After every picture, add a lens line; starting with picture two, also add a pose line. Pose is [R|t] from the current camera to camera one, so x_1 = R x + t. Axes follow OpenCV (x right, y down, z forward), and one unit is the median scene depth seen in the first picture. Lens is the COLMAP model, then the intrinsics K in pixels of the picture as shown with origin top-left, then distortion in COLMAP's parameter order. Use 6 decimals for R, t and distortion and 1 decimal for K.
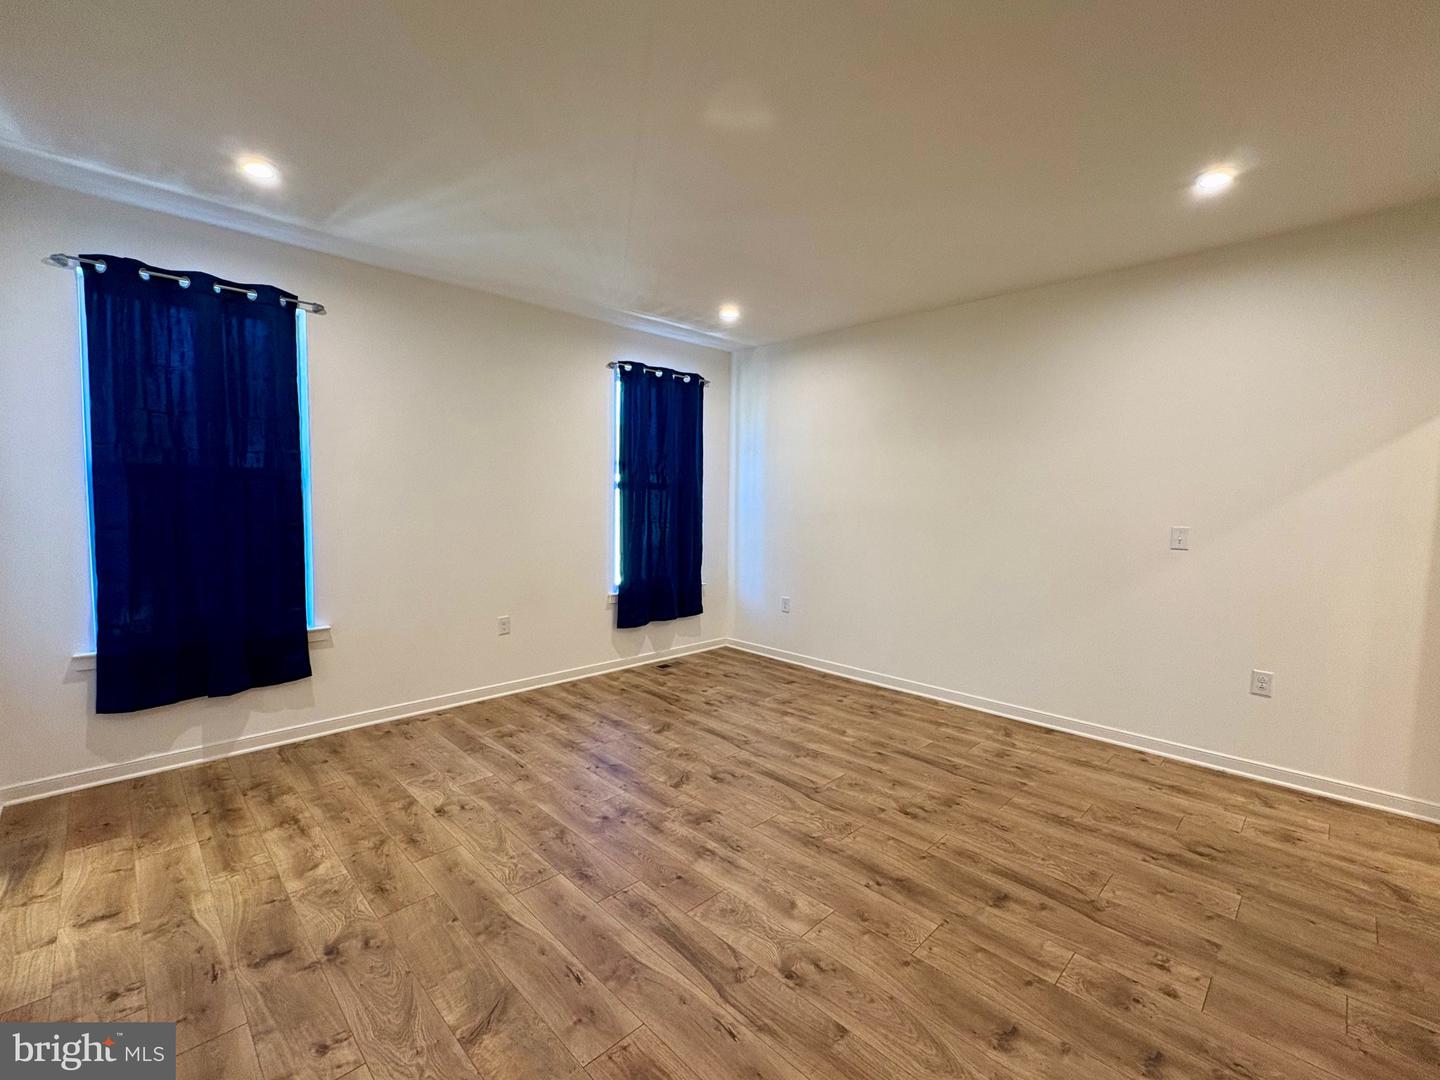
lens RADIAL K [[623.4, 0, 719.4], [0, 623.4, 535.7], [0, 0, 1]] dist [0.000559, 0.000189]
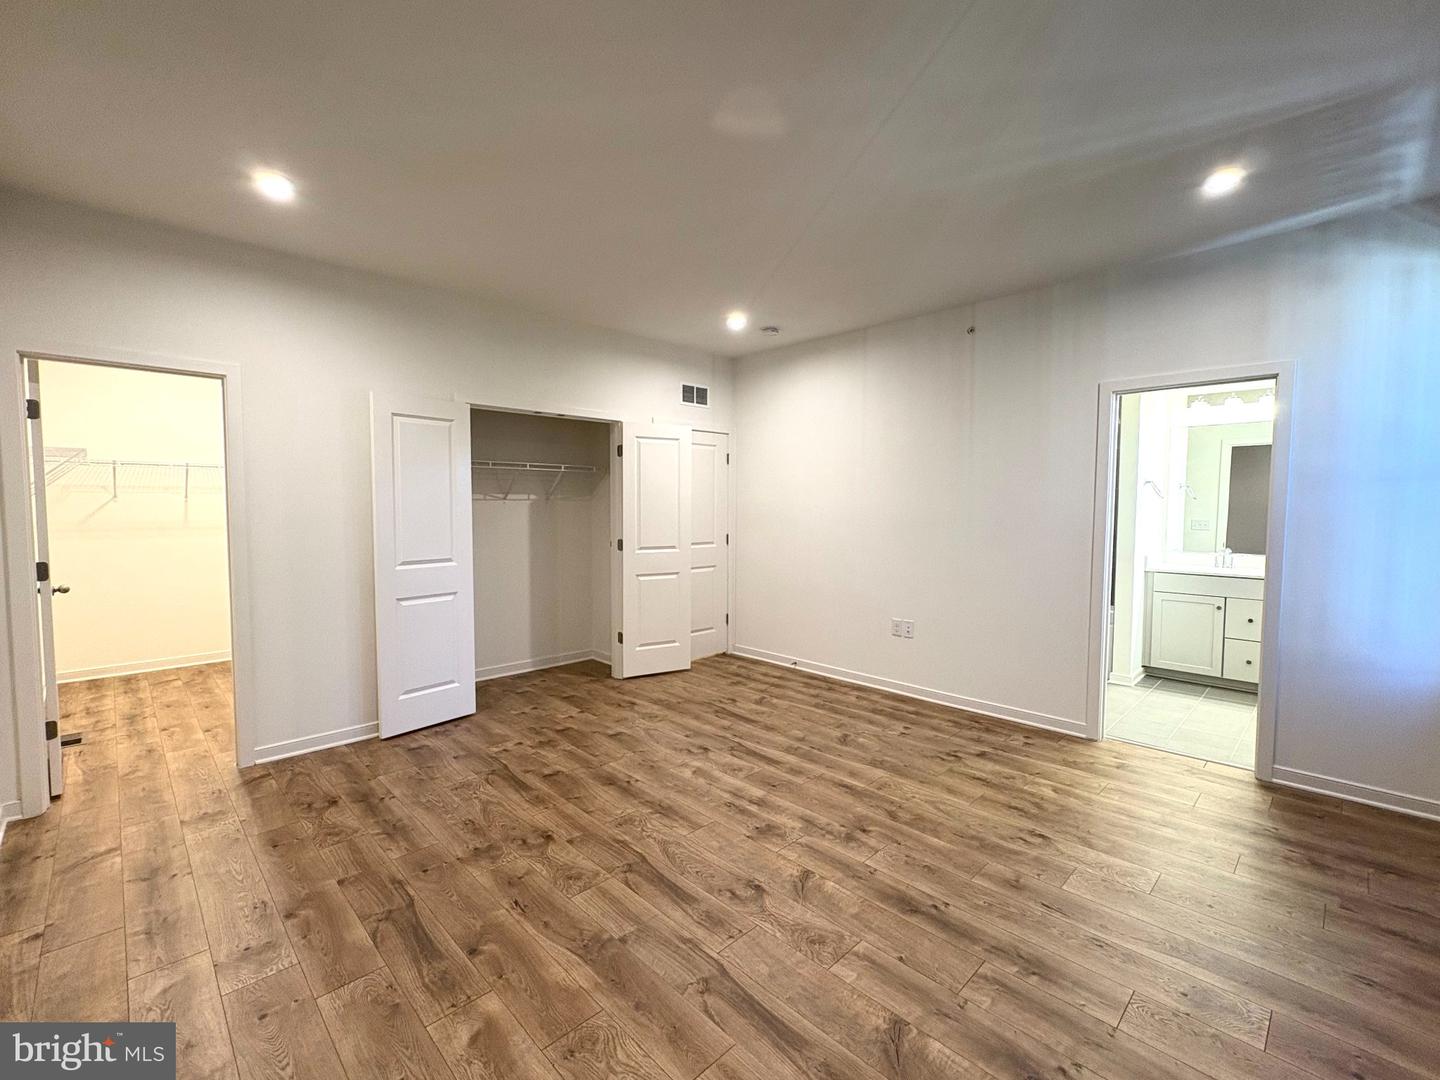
lens RADIAL K [[623.4, 0, 719.4], [0, 623.4, 535.7], [0, 0, 1]] dist [0.000559, 0.000189]
pose [[-0.999881, -0.014848, 0.004107, 0.049346], [-0.014295, 0.993611, 0.111946, -0.120542], [-0.005743, 0.111874, -0.993706, 2.003500]]
